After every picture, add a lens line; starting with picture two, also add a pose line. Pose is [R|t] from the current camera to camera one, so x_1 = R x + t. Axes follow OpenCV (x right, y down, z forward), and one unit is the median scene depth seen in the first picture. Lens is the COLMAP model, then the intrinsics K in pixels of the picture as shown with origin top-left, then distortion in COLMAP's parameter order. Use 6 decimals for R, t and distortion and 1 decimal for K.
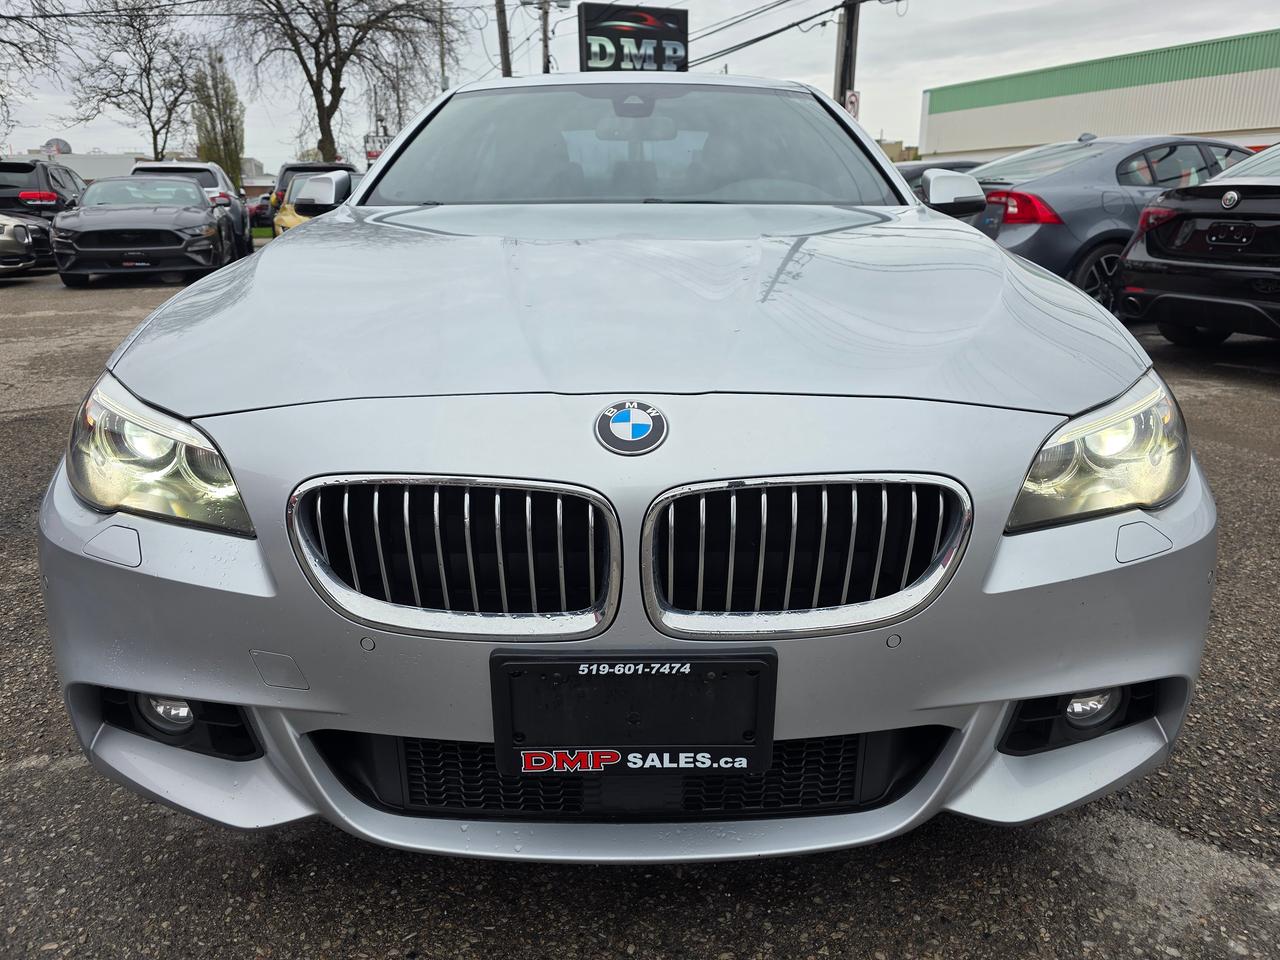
lens RADIAL K [[858.3, 0, 643.0], [0, 858.3, 469.5], [0, 0, 1]] dist [0.055186, -0.053340]
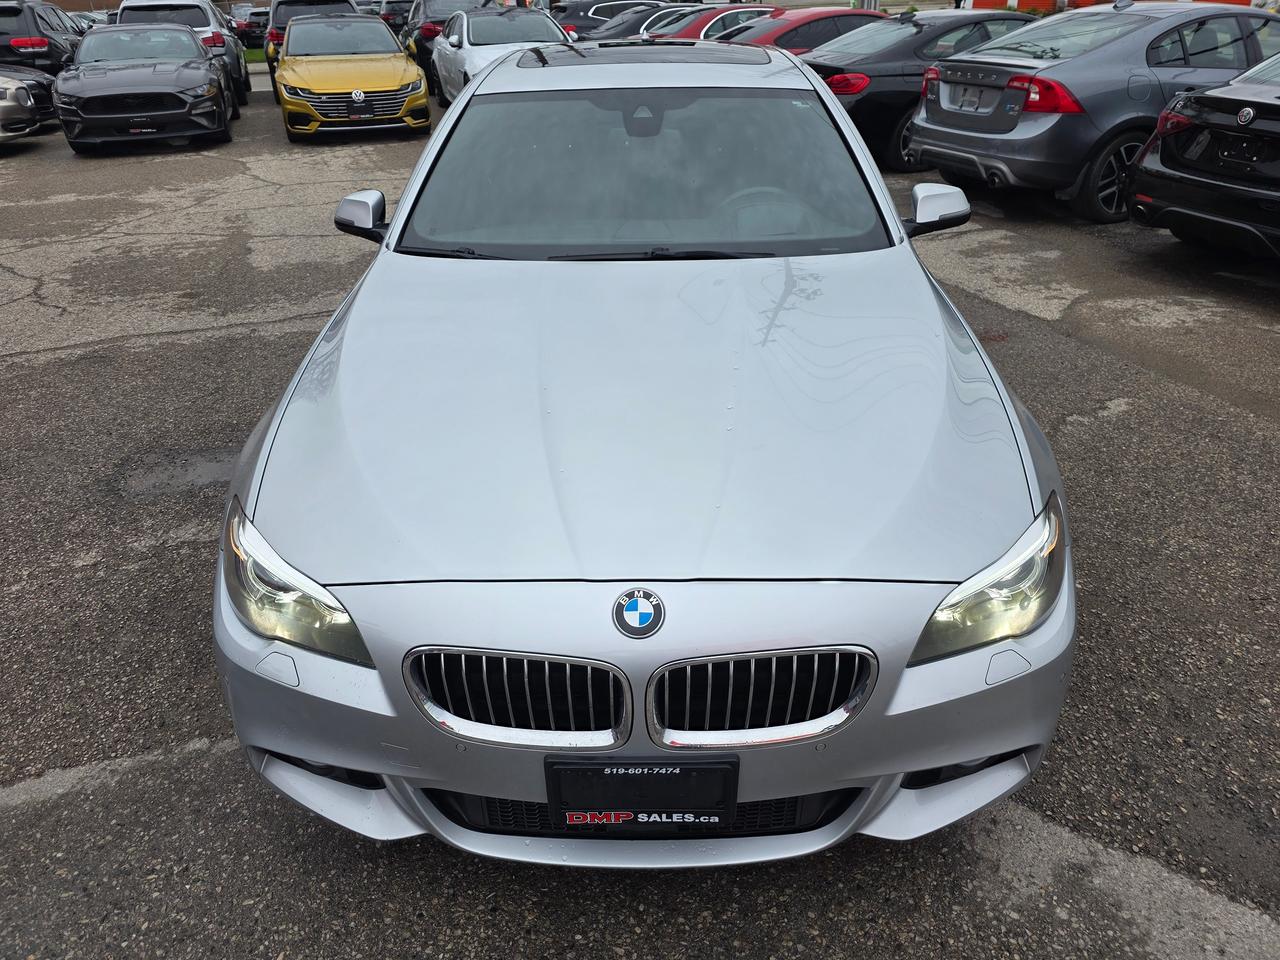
lens RADIAL K [[854.4, 0, 634.7], [0, 854.4, 480.0], [0, 0, 1]] dist [0.053716, -0.051131]
pose [[0.999645, -0.001483, -0.026605, 0.014293], [0.007086, 0.977296, 0.211759, -0.458037], [0.025687, -0.211872, 0.976960, -0.270271]]
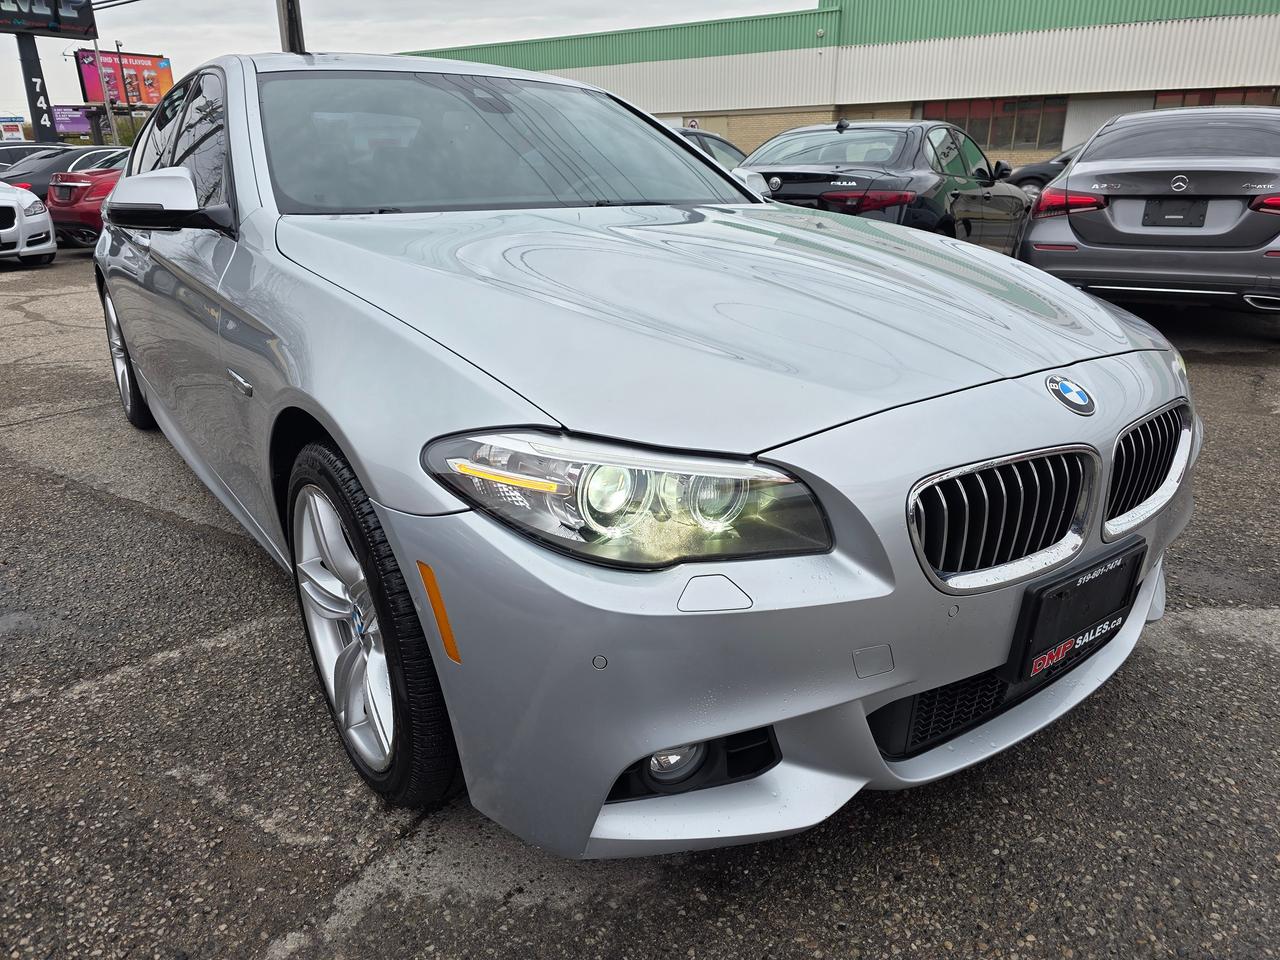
lens RADIAL K [[854.4, 0, 634.7], [0, 854.4, 480.0], [0, 0, 1]] dist [0.053716, -0.051131]
pose [[0.816754, -0.196296, 0.542569, -1.060807], [0.173193, 0.980394, 0.093981, -0.131966], [-0.550379, 0.017210, 0.834737, 0.215340]]
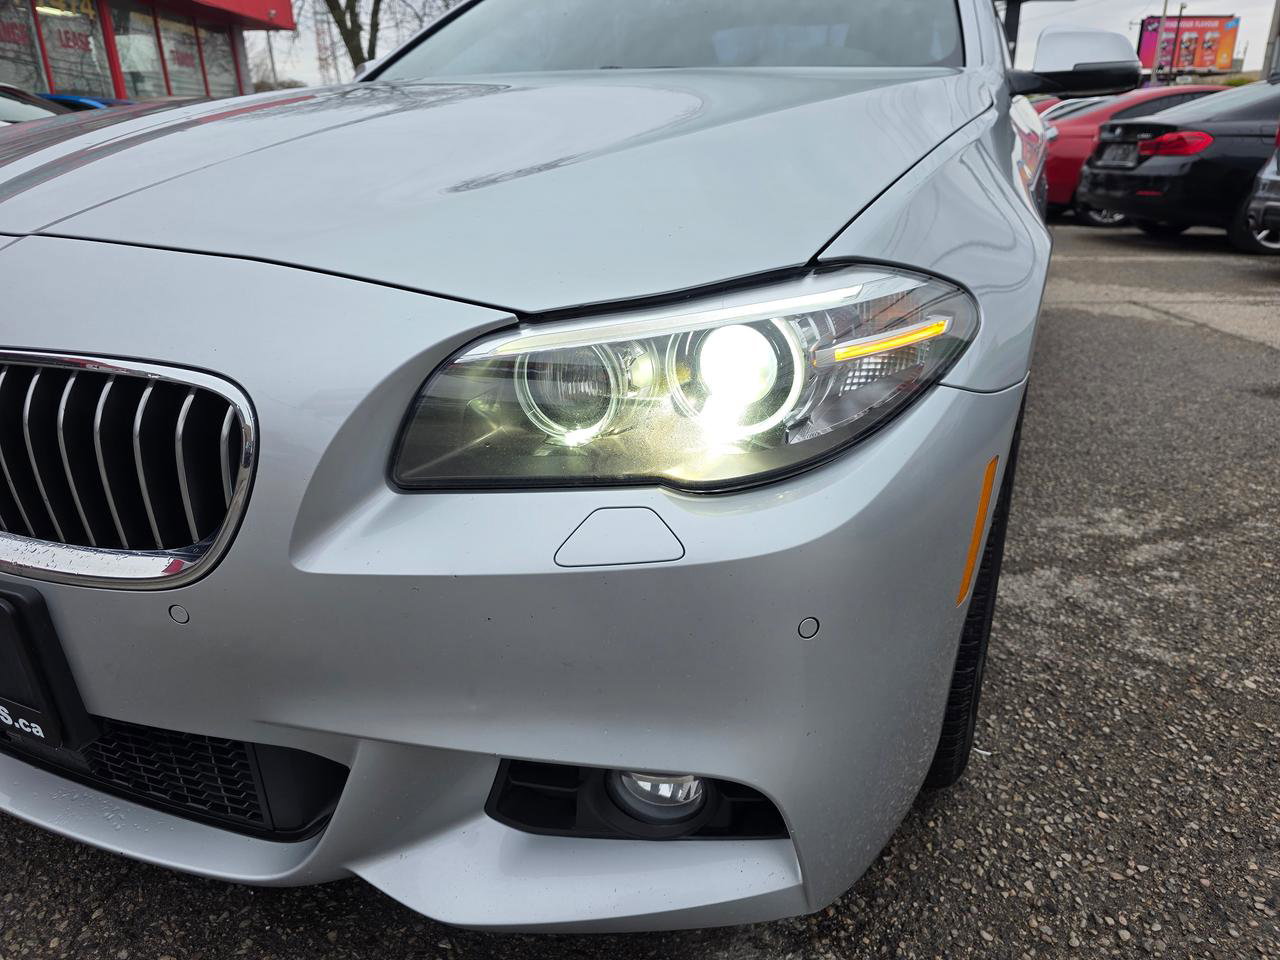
lens RADIAL K [[854.4, 0, 634.7], [0, 854.4, 480.0], [0, 0, 1]] dist [0.053716, -0.051131]
pose [[0.912819, 0.141334, -0.383126, 0.728463], [-0.114866, 0.989183, 0.091232, -0.009148], [0.391876, -0.039270, 0.919180, 0.432482]]
